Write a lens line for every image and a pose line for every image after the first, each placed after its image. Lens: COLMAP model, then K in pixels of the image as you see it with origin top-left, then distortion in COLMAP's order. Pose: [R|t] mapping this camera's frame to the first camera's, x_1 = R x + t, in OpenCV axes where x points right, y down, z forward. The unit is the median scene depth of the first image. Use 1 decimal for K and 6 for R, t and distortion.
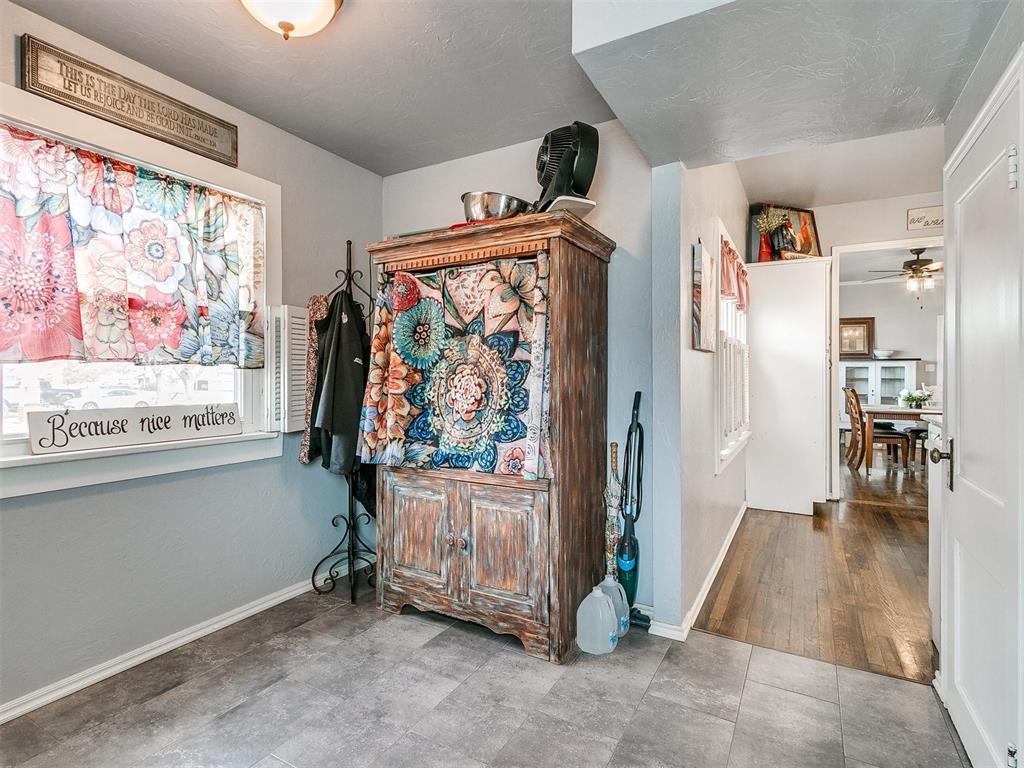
lens RADIAL K [[541.5, 0, 503.6], [0, 541.5, 381.4], [0, 0, 1]] dist [0.005152, 0.000329]
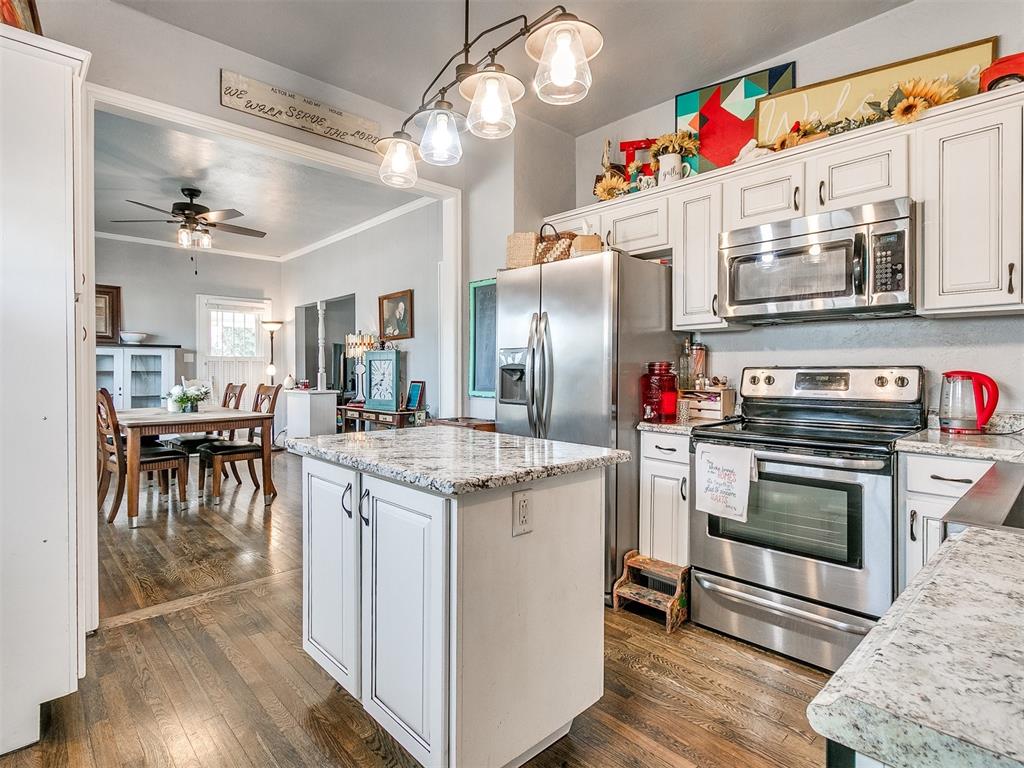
lens RADIAL K [[541.5, 0, 501.9], [0, 541.5, 367.5], [0, 0, 1]] dist [0.005152, 0.000329]
pose [[0.318035, -0.002309, 0.948076, 0.208208], [0.017825, 0.999835, -0.003544, 0.001077], [-0.947912, 0.018026, 0.318023, 0.377938]]
